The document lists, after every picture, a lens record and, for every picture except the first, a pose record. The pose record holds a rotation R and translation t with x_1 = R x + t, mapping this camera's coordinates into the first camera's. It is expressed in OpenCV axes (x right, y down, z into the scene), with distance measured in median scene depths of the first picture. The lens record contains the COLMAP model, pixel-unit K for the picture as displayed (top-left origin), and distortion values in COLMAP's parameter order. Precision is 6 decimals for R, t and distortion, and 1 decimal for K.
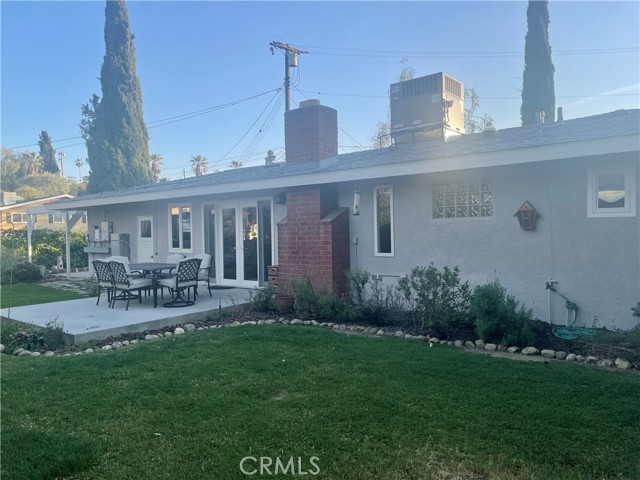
lens RADIAL K [[486.2, 0, 319.0], [0, 486.2, 242.1], [0, 0, 1]] dist [0.008733, -0.025097]
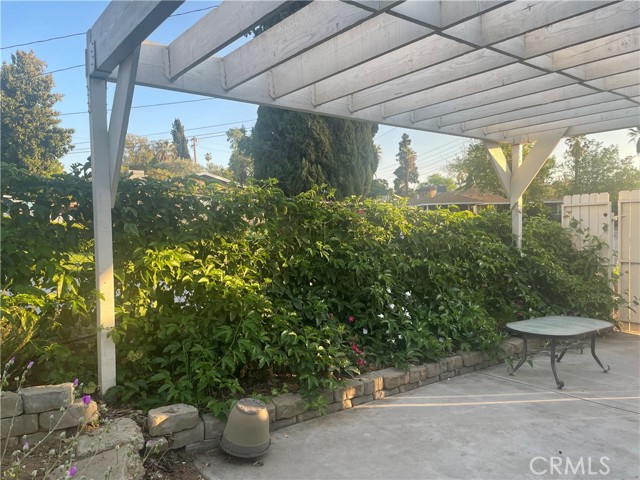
lens RADIAL K [[486.2, 0, 320.8], [0, 486.2, 239.6], [0, 0, 1]] dist [0.008733, -0.025097]
pose [[0.974372, 0.004497, -0.224898, -0.080300], [-0.002597, 0.999958, 0.008741, -0.000718], [0.224928, -0.007933, 0.974343, 0.141379]]
